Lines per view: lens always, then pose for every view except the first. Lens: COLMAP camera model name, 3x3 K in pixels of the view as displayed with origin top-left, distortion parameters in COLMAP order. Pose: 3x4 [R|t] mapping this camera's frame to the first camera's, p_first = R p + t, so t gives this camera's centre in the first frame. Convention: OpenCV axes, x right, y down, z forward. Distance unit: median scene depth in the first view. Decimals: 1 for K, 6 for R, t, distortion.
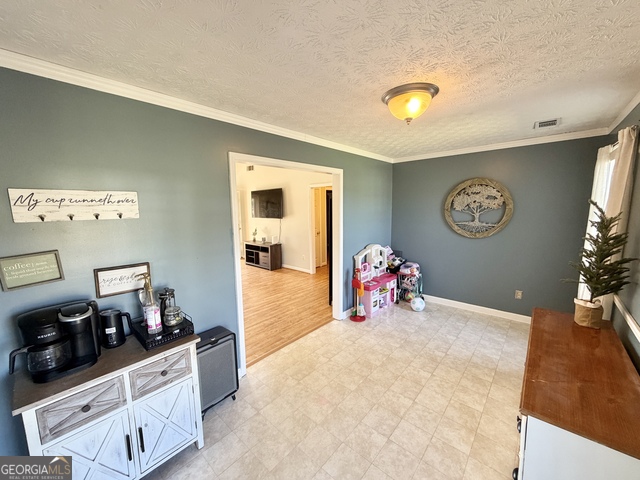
lens RADIAL K [[255.6, 0, 319.2], [0, 255.6, 239.1], [0, 0, 1]] dist [-0.000169, -0.000062]
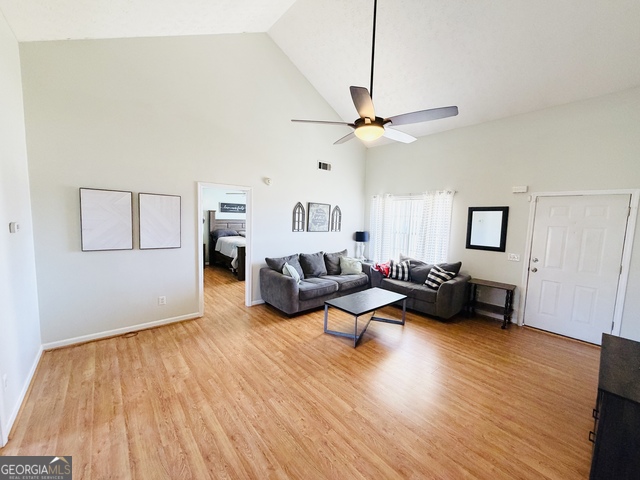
lens RADIAL K [[255.6, 0, 319.2], [0, 255.6, 239.1], [0, 0, 1]] dist [-0.000169, -0.000062]
pose [[-0.140118, 0.098129, -0.985260, 0.123051], [-0.162442, 0.979316, 0.120638, -0.169160], [0.976719, 0.176951, -0.121279, 1.242330]]
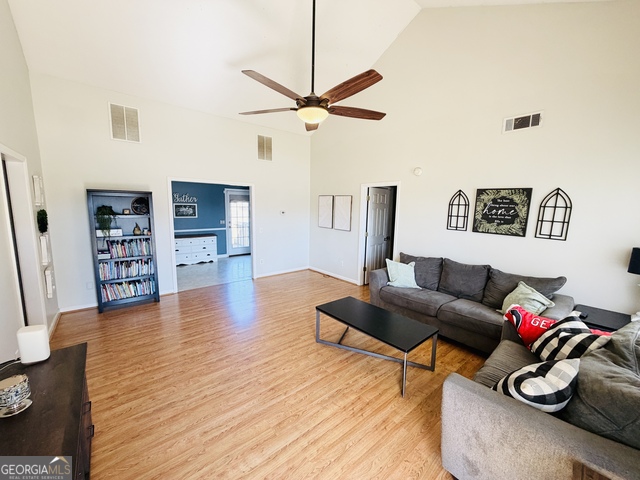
lens RADIAL K [[255.6, 0, 319.2], [0, 255.6, 239.1], [0, 0, 1]] dist [-0.000169, -0.000062]
pose [[-0.988248, -0.024965, 0.150807, -0.815041], [0.014865, 0.966202, 0.257355, -0.258592], [-0.152135, 0.256573, -0.954477, 2.010670]]
